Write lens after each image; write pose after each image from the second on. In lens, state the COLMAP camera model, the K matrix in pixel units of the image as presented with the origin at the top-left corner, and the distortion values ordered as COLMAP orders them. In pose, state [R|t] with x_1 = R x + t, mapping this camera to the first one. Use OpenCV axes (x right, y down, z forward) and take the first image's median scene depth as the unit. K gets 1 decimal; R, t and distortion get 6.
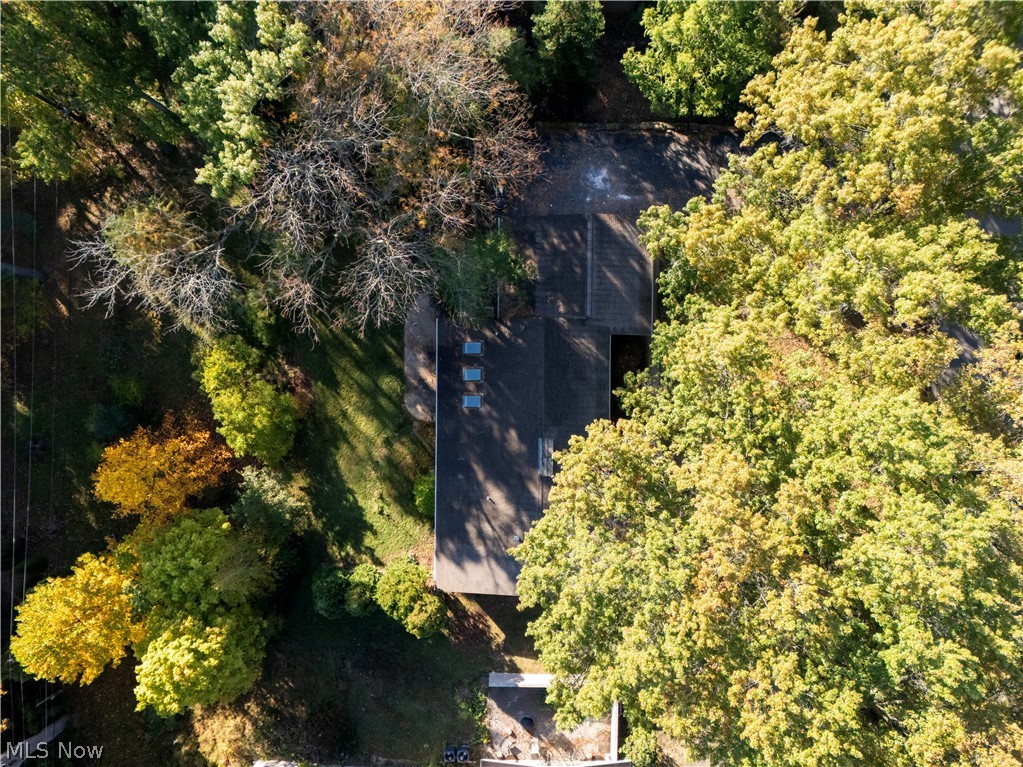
lens RADIAL K [[751.6, 0, 511.5], [0, 751.6, 383.5], [0, 0, 1]] dist [0.064585, -0.069626]
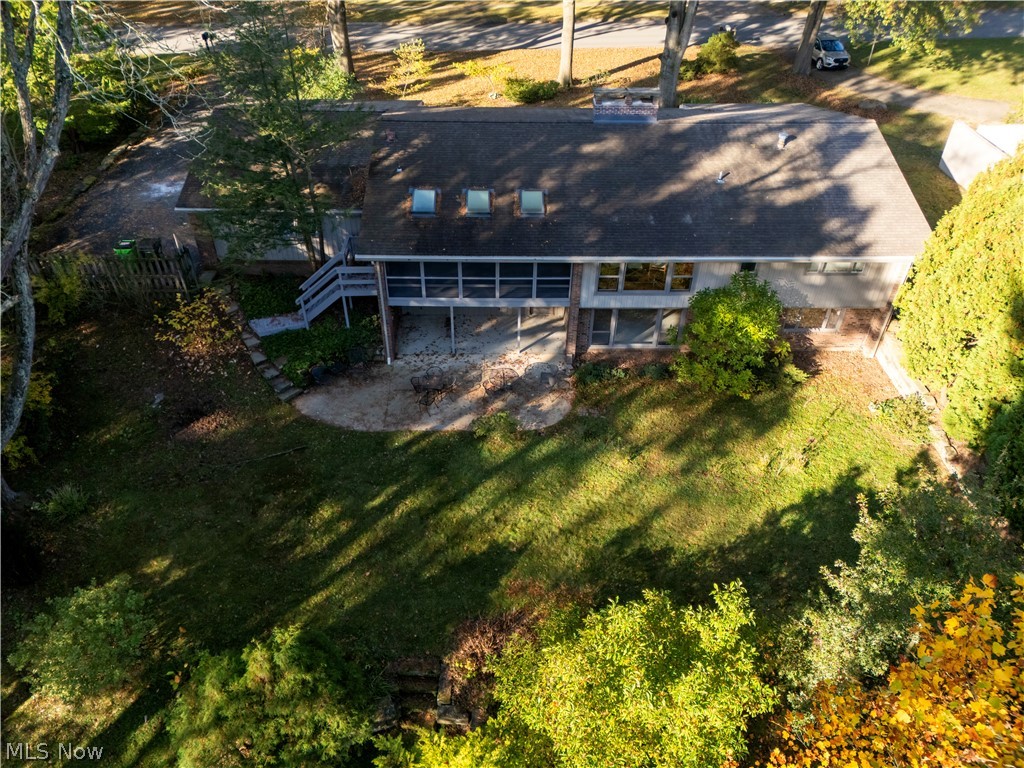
lens RADIAL K [[752.3, 0, 512.0], [0, 752.3, 384.0], [0, 0, 1]] dist [0.064585, -0.069626]
pose [[-0.017158, -0.637097, 0.770593, -0.474582], [0.999459, 0.010701, 0.031102, -0.003671], [-0.028061, 0.770710, 0.636568, 0.713478]]
